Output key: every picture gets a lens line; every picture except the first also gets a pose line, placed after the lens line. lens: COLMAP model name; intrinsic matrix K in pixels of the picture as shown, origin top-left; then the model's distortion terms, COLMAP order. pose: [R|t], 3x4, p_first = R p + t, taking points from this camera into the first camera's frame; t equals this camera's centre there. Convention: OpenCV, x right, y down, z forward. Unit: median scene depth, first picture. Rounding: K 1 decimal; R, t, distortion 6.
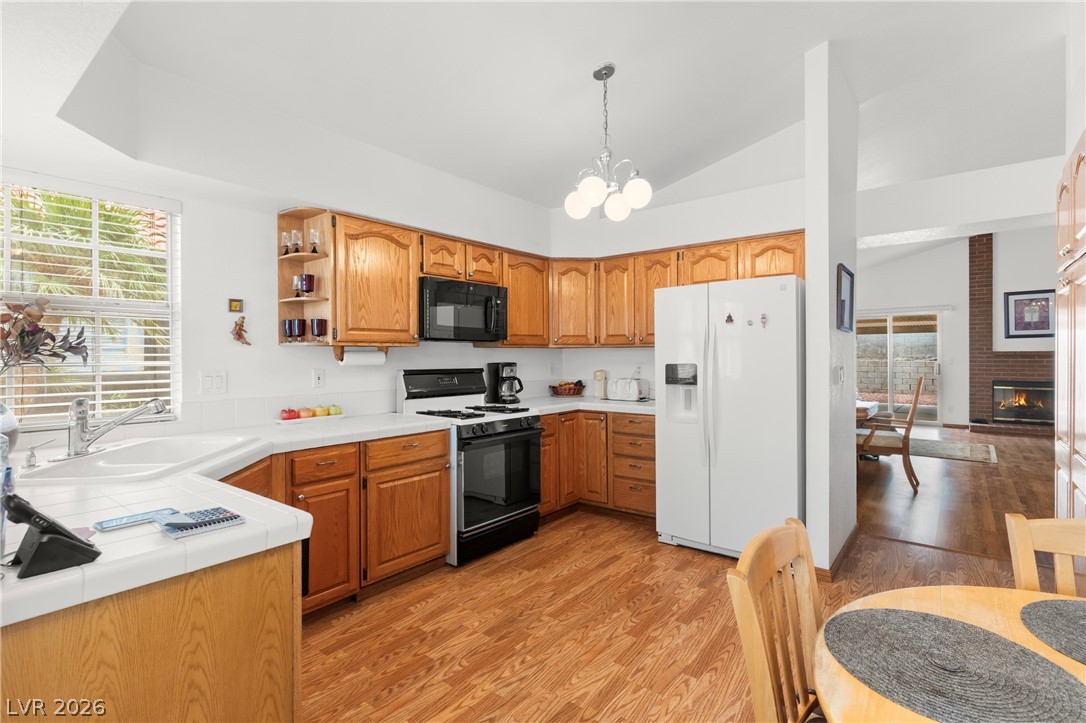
lens RADIAL K [[515.8, 0, 545.0], [0, 515.8, 358.3], [0, 0, 1]] dist [0.004564, -0.000292]
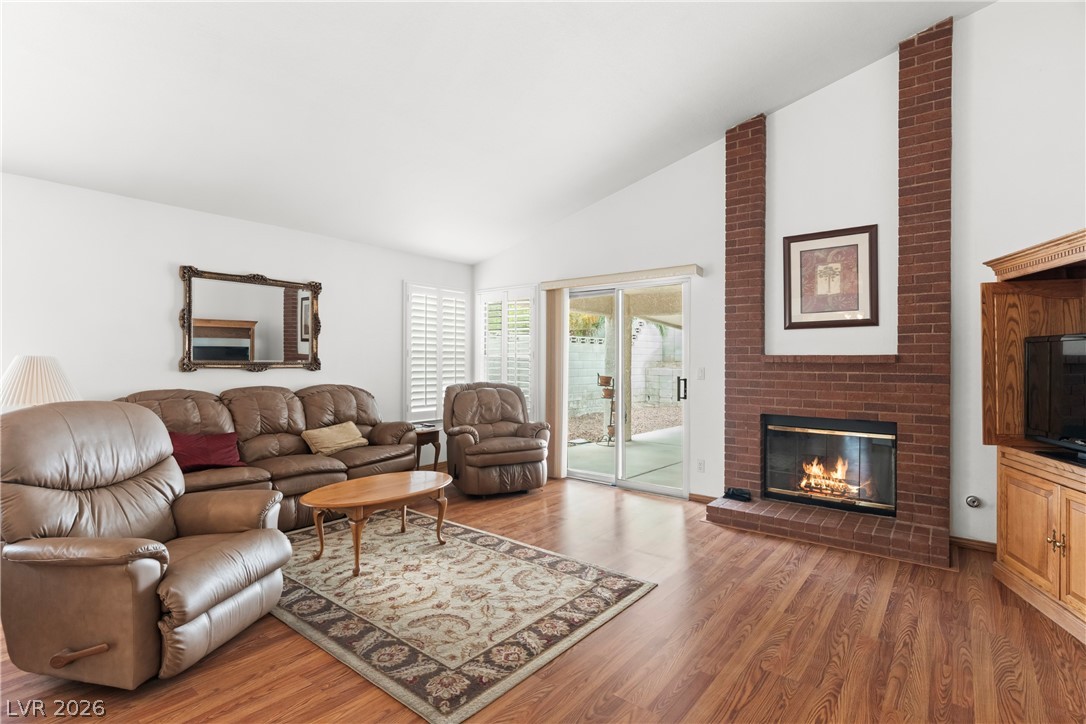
lens RADIAL K [[526.5, 0, 545.8], [0, 526.5, 358.8], [0, 0, 1]] dist [-0.001213, 0.001472]
pose [[0.999820, 0.012729, 0.014069, 1.571135], [-0.012597, 0.999876, -0.009424, -0.006208], [-0.014187, 0.009245, 0.999857, 1.200144]]
